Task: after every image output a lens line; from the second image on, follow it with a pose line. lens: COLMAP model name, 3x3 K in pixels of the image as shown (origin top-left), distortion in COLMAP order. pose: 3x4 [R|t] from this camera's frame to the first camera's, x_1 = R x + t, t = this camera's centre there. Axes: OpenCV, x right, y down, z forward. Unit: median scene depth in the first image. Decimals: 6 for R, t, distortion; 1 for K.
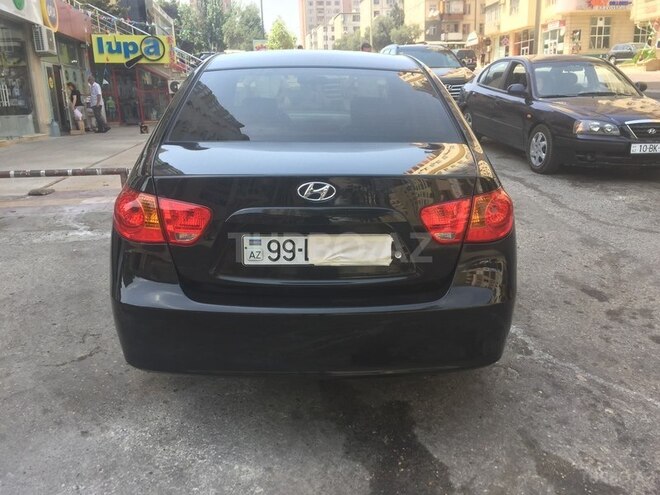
lens RADIAL K [[563.2, 0, 329.9], [0, 563.2, 241.2], [0, 0, 1]] dist [-0.084523, -0.029191]
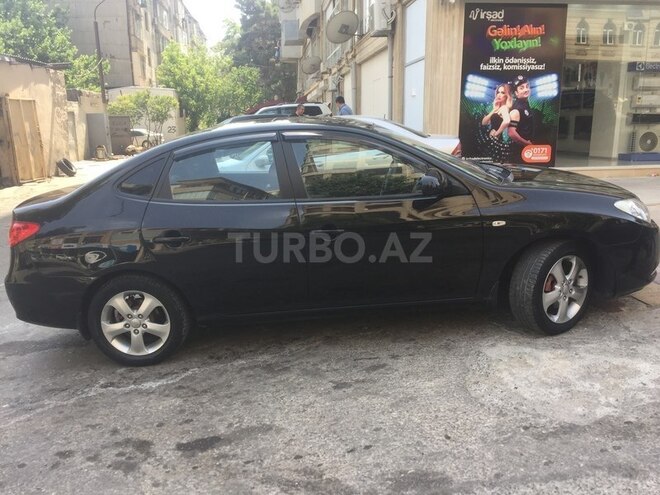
lens RADIAL K [[563.2, 0, 329.7], [0, 563.2, 247.2], [0, 0, 1]] dist [-0.084523, -0.029191]
pose [[0.059250, 0.278123, -0.958716, 0.473835], [-0.276088, 0.927506, 0.252007, -0.164254], [0.959304, 0.249759, 0.131741, 0.413505]]
